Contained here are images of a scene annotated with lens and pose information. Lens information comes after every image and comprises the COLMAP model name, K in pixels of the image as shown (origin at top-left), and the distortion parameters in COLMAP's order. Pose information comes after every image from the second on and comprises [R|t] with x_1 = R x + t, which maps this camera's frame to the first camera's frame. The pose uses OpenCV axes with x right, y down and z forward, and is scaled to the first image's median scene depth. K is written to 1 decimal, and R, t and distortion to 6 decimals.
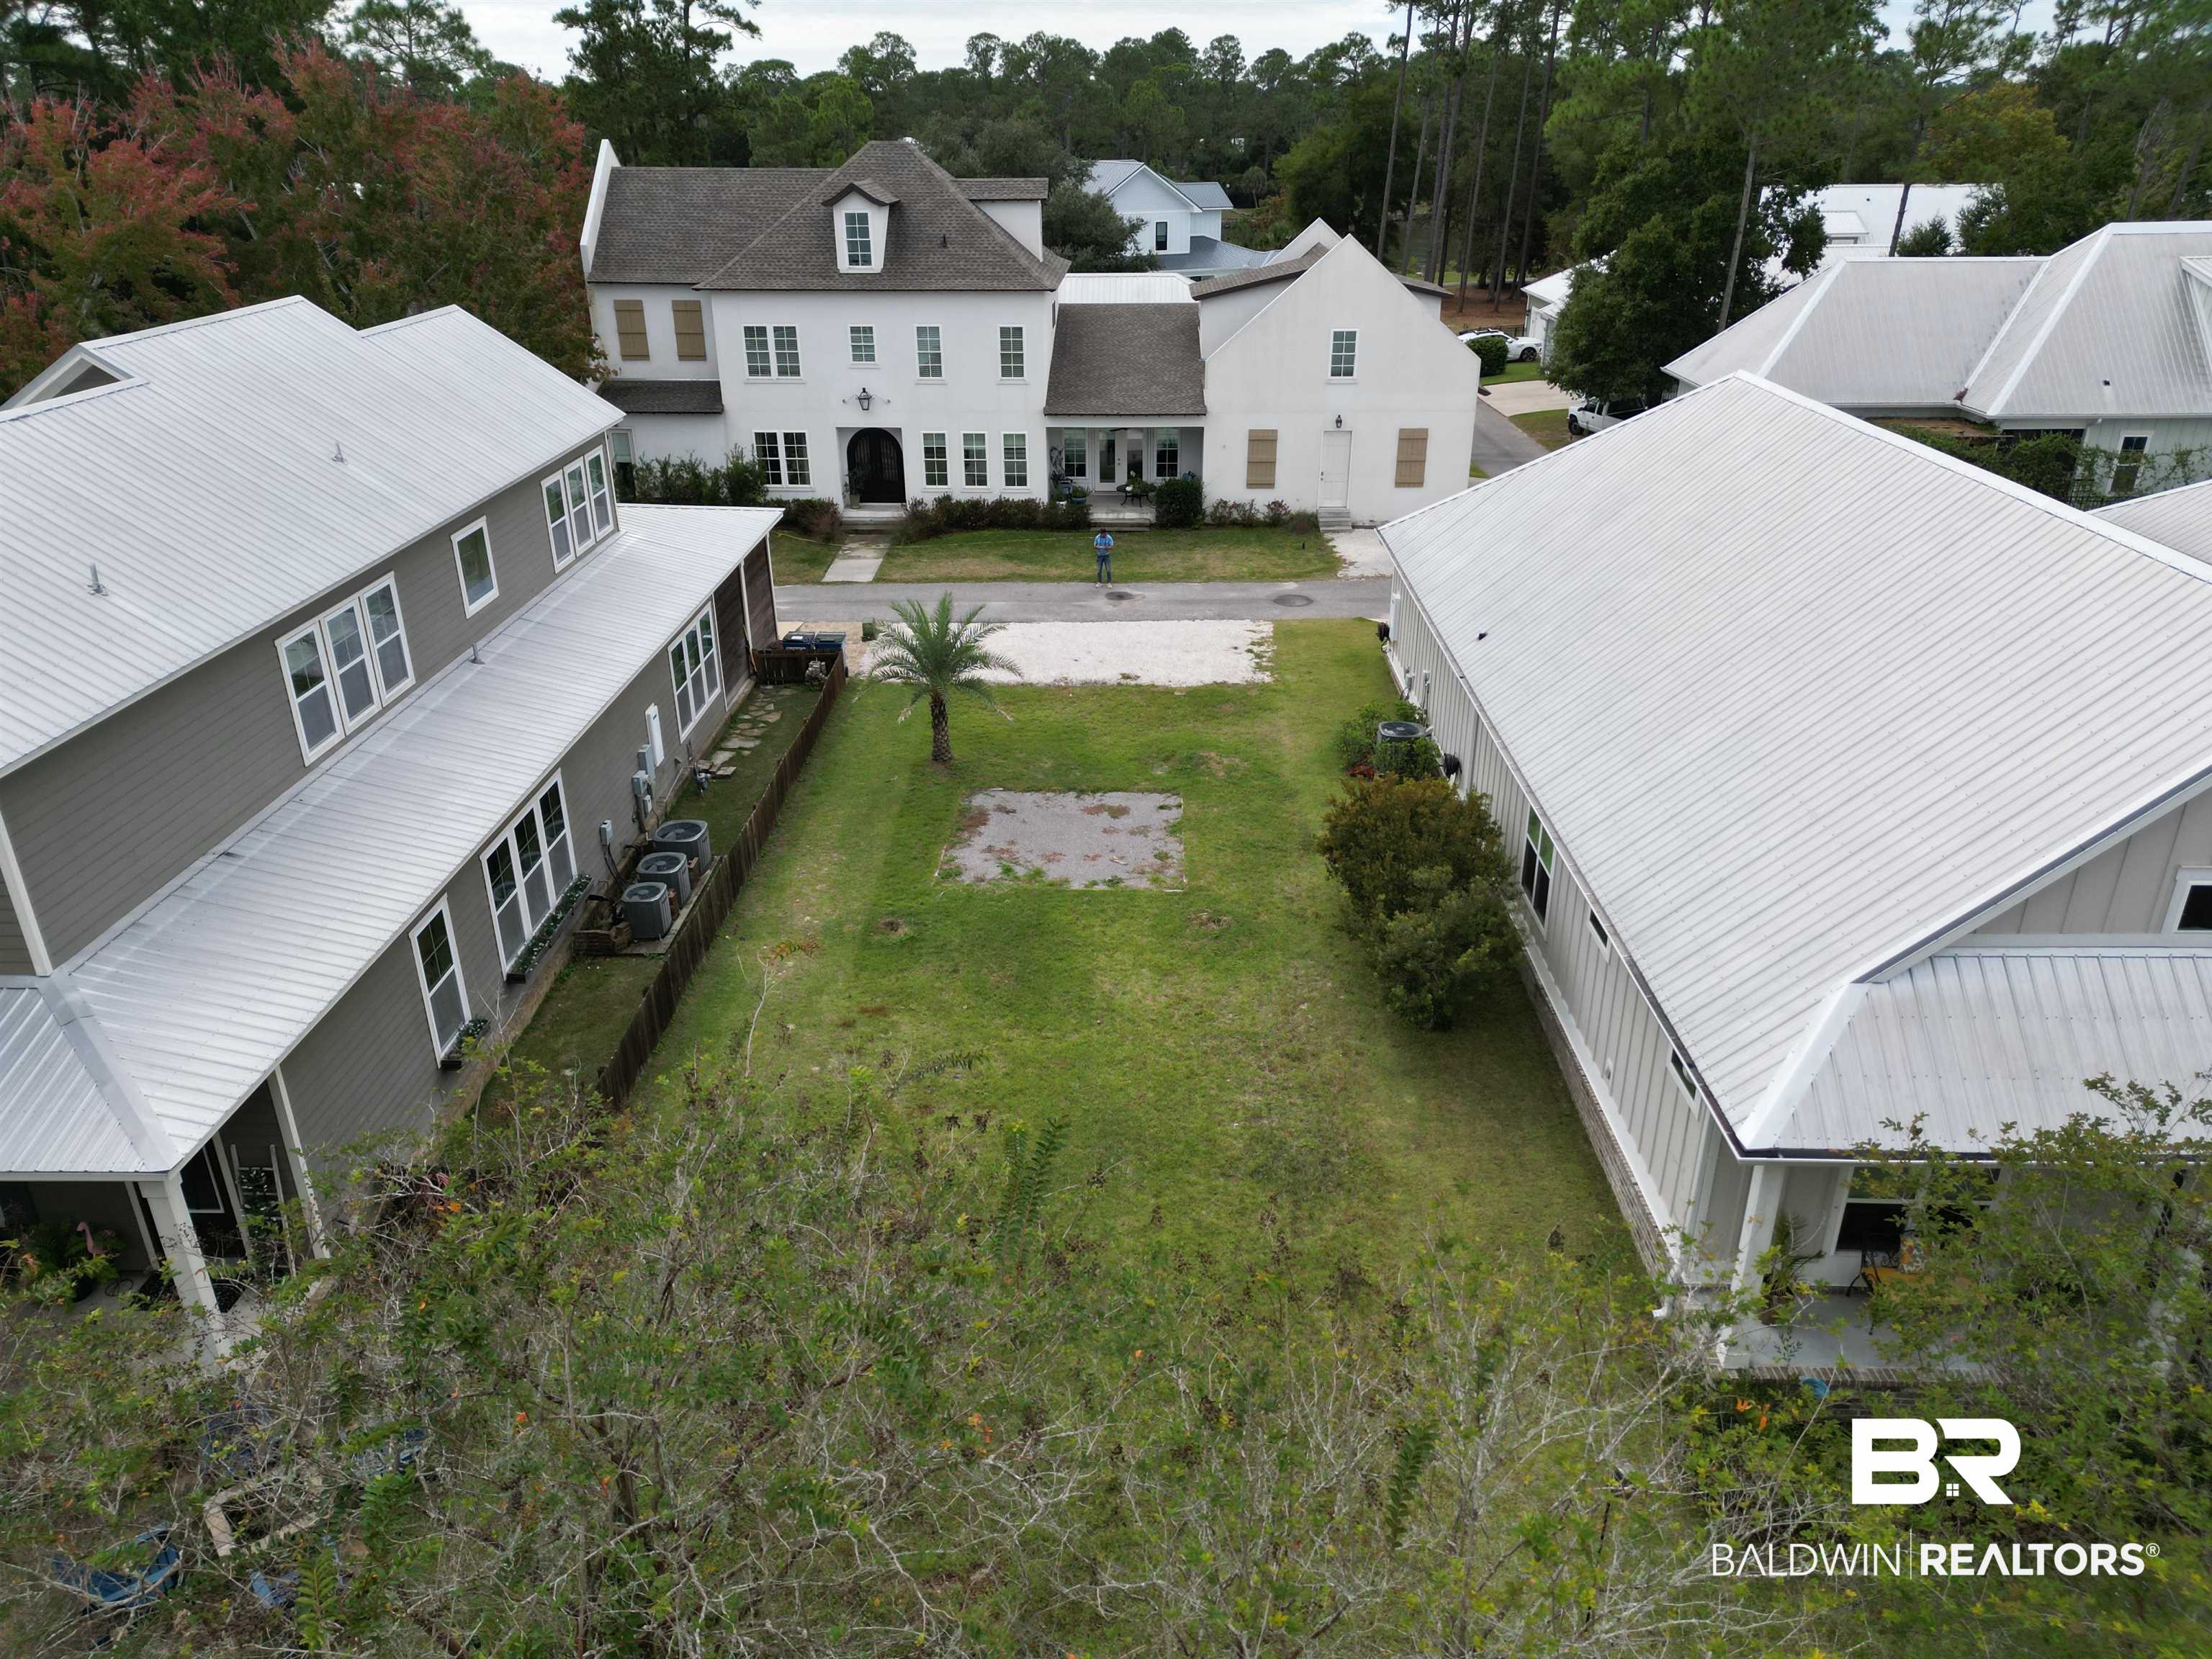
lens RADIAL K [[1547.0, 0, 1106.0], [0, 1547.0, 829.5], [0, 0, 1]] dist [-0.000199, -0.002122]
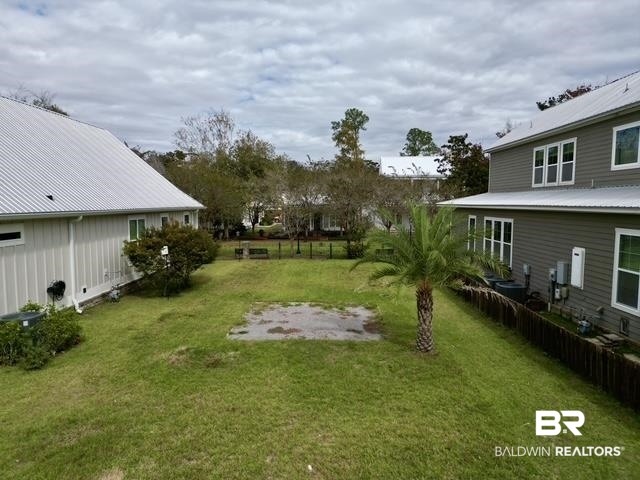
lens RADIAL K [[447.6, 0, 320.0], [0, 447.6, 240.0], [0, 0, 1]] dist [-0.000199, -0.002122]
pose [[-0.999972, 0.005190, -0.005436, -0.033150], [0.001873, 0.872551, 0.488520, -0.302687], [0.007278, 0.488496, -0.872536, 1.376028]]
